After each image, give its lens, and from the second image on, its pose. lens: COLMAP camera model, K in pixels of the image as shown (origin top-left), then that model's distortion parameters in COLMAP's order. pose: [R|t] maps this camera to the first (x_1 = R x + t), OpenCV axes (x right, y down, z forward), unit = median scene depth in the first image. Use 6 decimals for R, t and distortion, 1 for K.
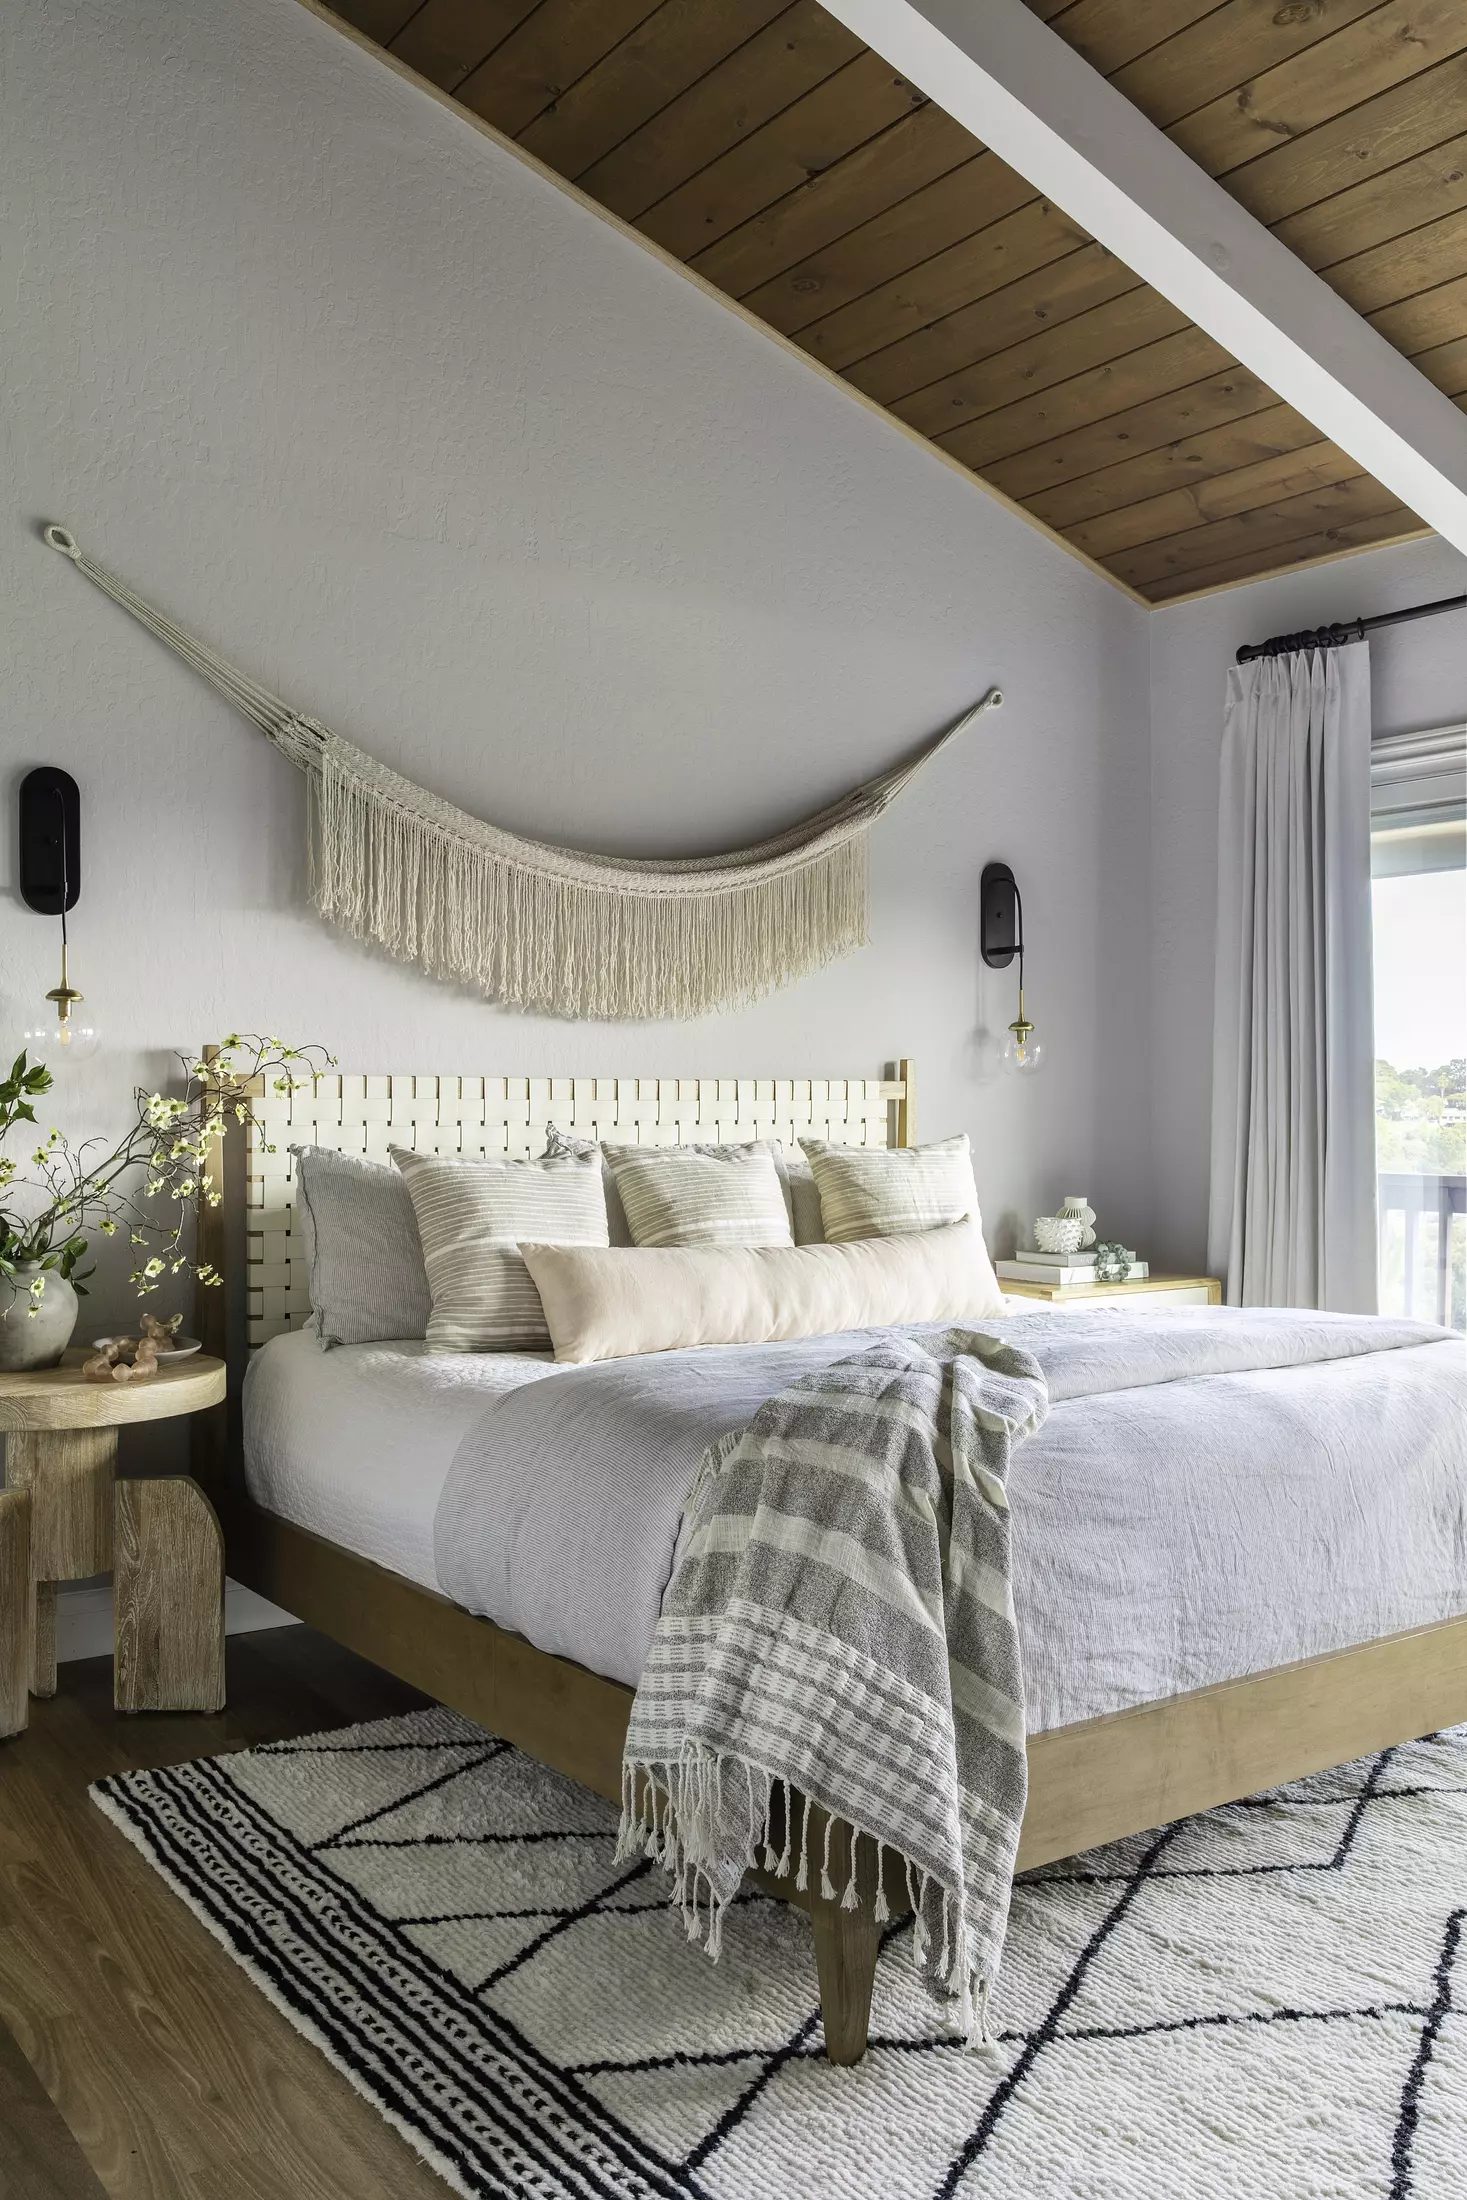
lens RADIAL K [[1851.3, 0, 730.1], [0, 1851.3, 1120.5], [0, 0, 1]] dist [-0.004109, -0.023511]
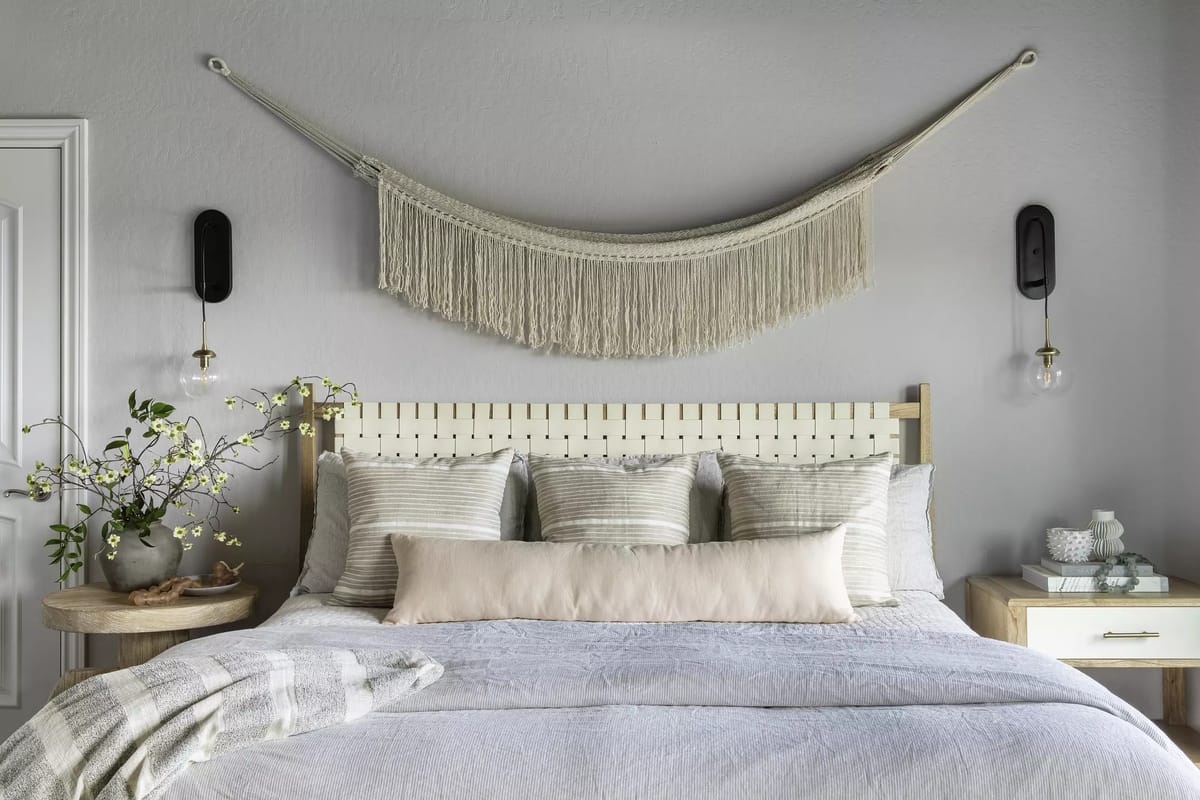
lens RADIAL K [[1213.8, 0, 602.8], [0, 1213.8, 399.8], [0, 0, 1]] dist [-0.006100, 0.000000]
pose [[0.802613, -0.007240, -0.596456, 0.464994], [-0.004452, 0.999826, -0.018128, -0.010609], [0.596483, 0.017205, 0.802441, 0.333019]]
